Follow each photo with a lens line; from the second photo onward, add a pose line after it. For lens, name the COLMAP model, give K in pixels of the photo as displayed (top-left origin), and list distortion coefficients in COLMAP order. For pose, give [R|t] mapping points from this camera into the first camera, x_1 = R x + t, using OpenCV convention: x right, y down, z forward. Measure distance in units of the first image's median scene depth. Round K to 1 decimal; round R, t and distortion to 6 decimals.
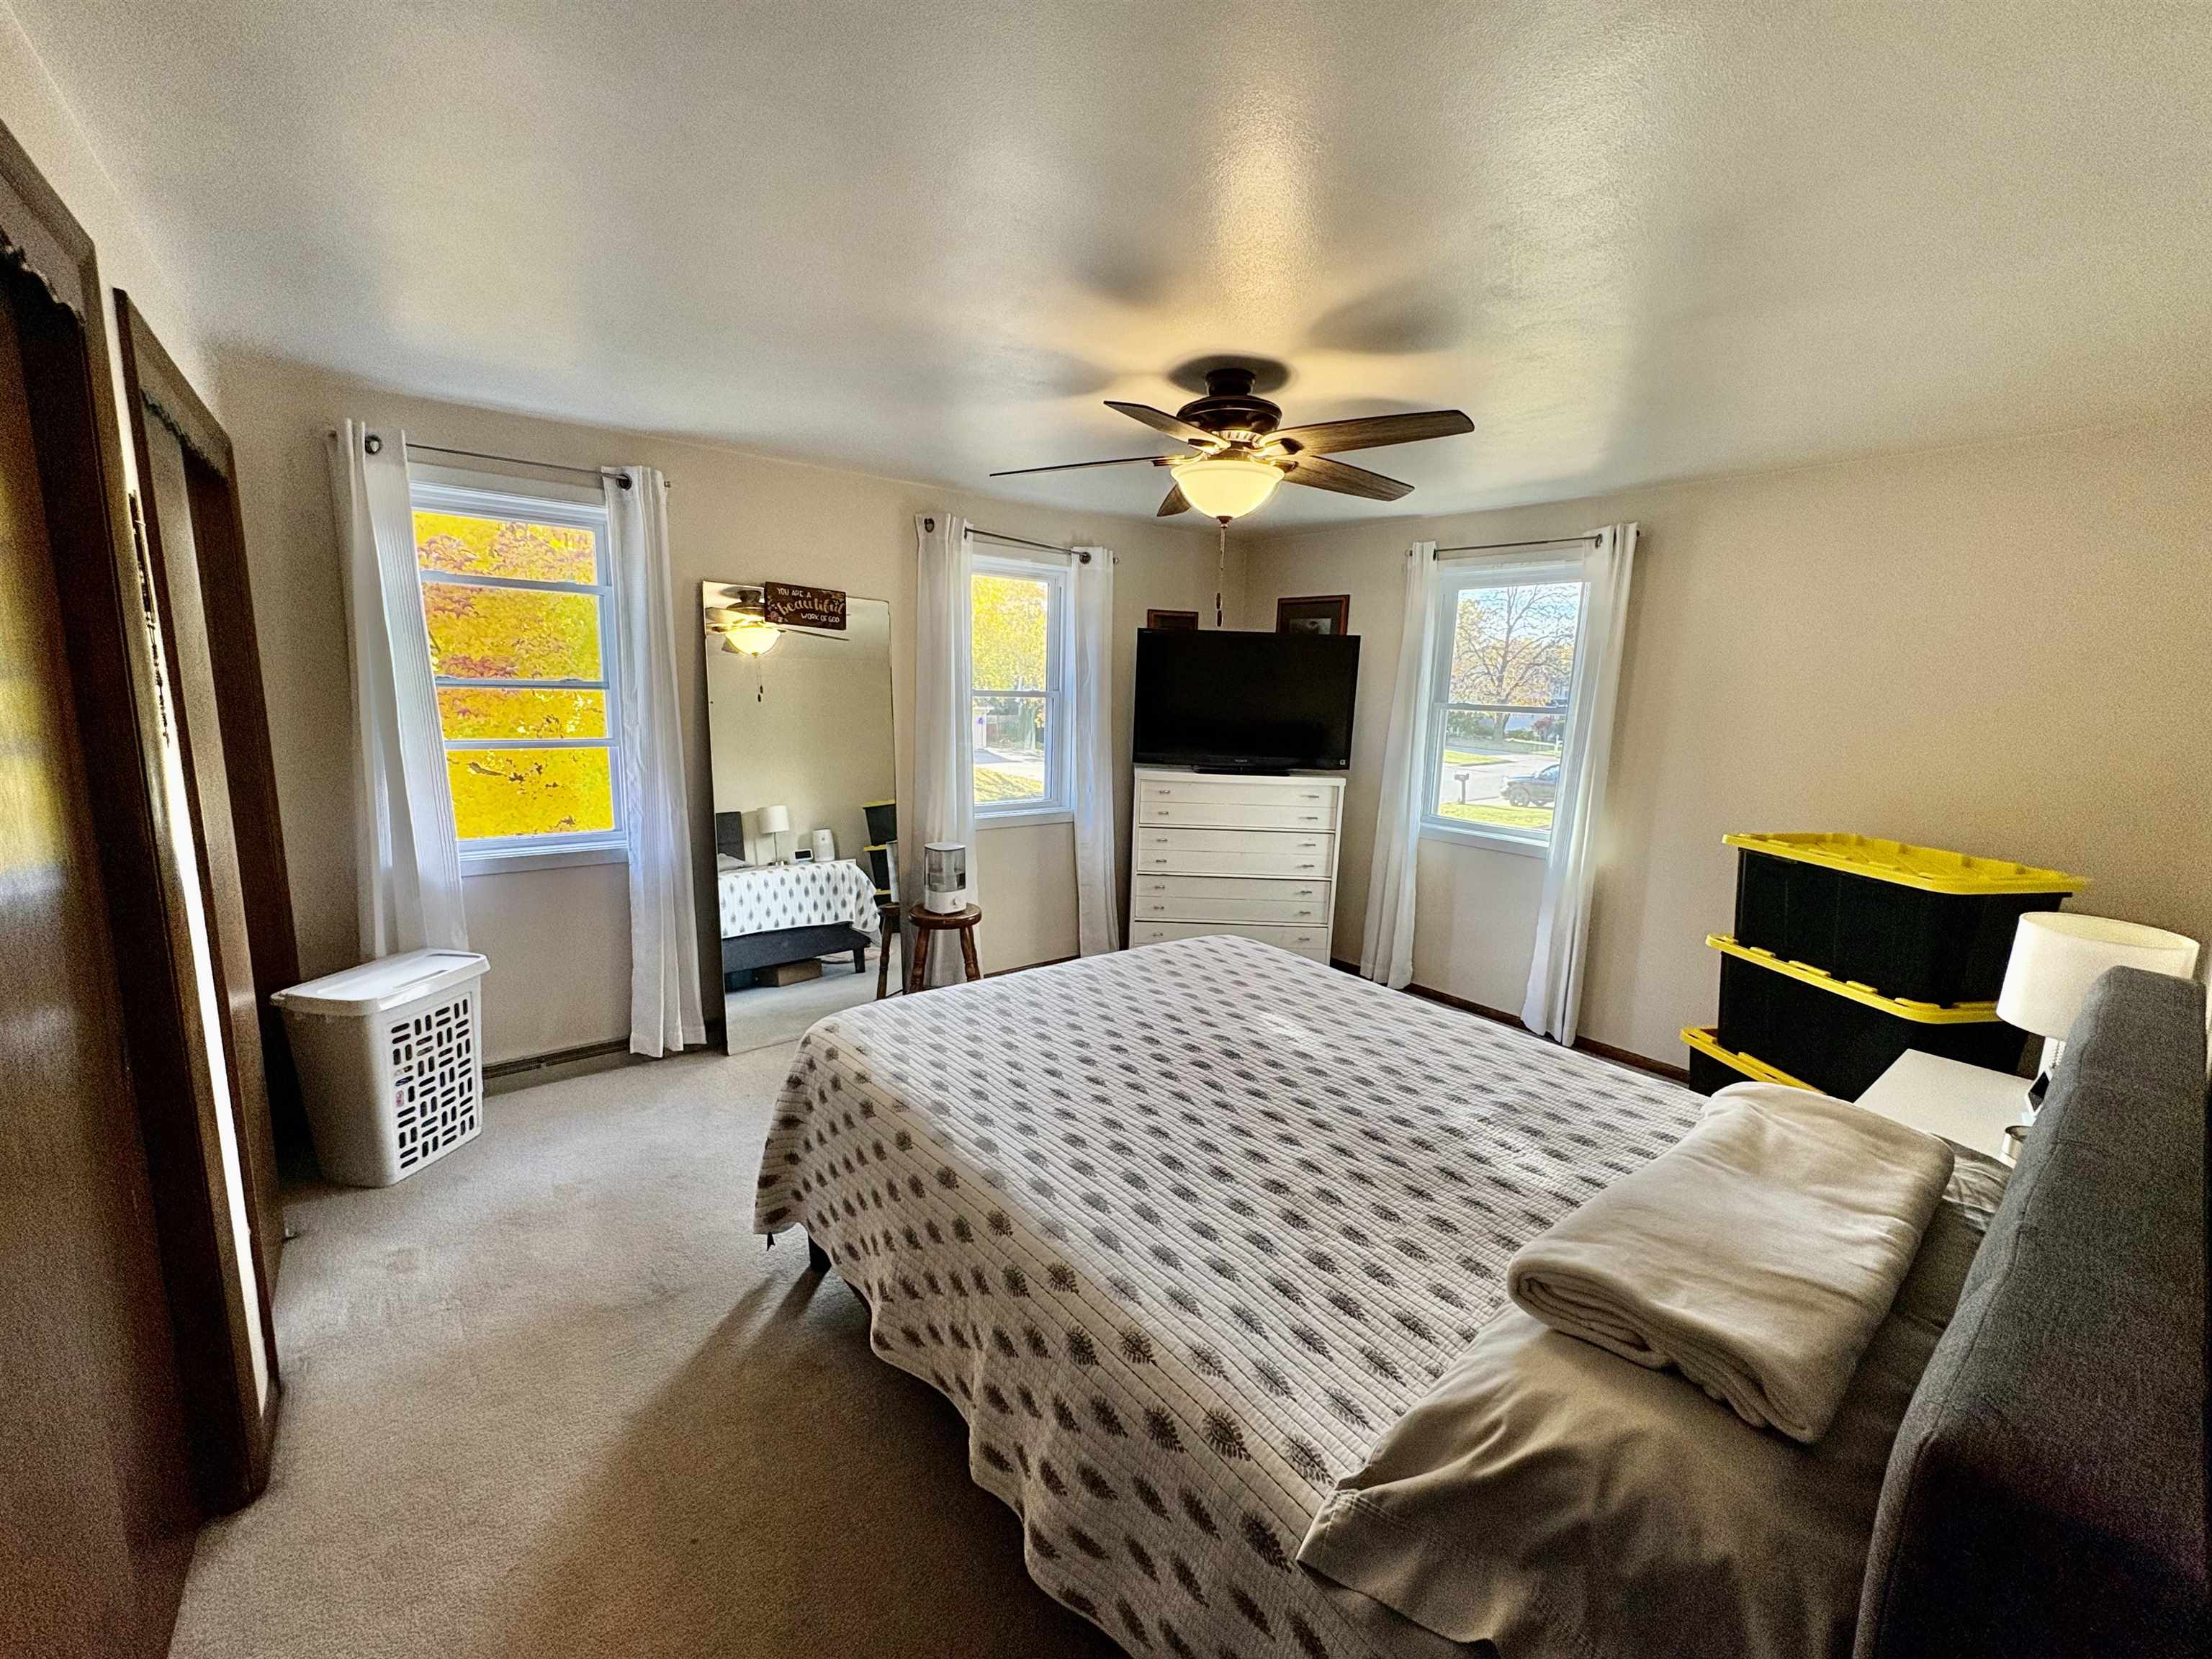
lens RADIAL K [[882.0, 0, 1106.0], [0, 882.0, 829.5], [0, 0, 1]] dist [0.002841, 0.000264]
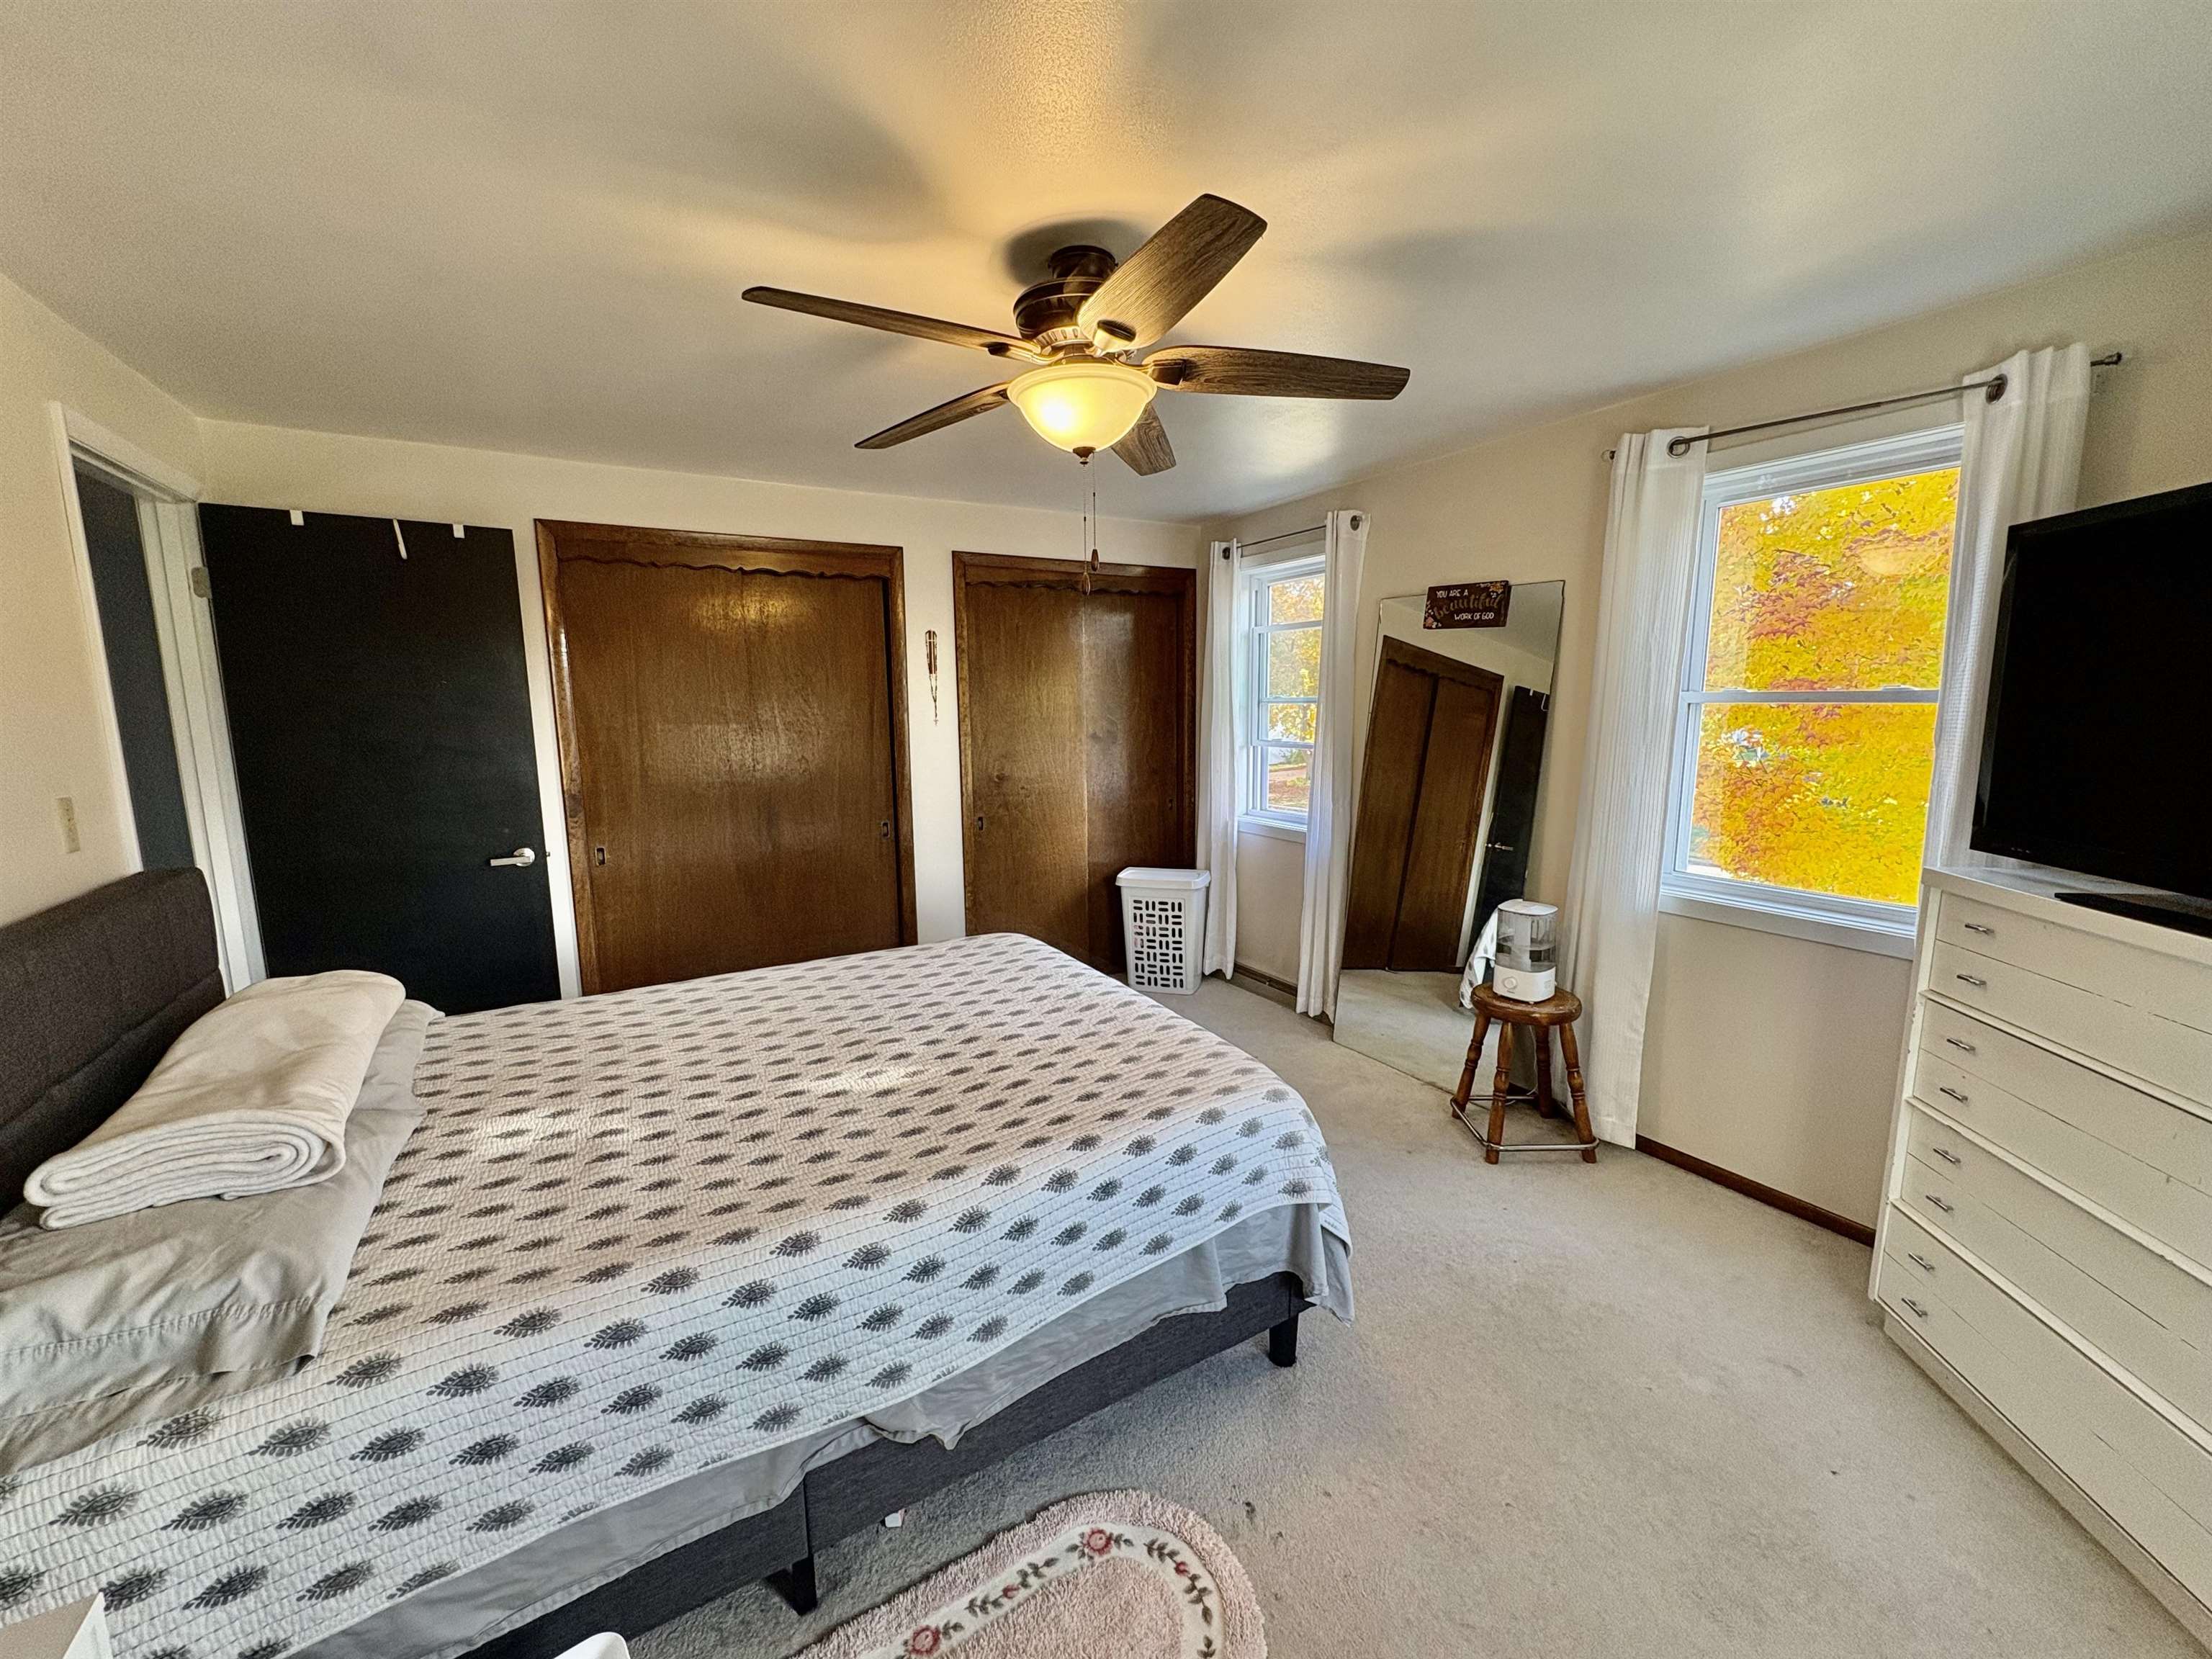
lens RADIAL K [[882.0, 0, 1106.0], [0, 882.0, 829.5], [0, 0, 1]] dist [0.002841, 0.000264]
pose [[-0.139936, 0.114355, -0.983535, 0.702352], [-0.157649, 0.978064, 0.136149, -0.108513], [0.977530, 0.174106, -0.118839, 0.899124]]
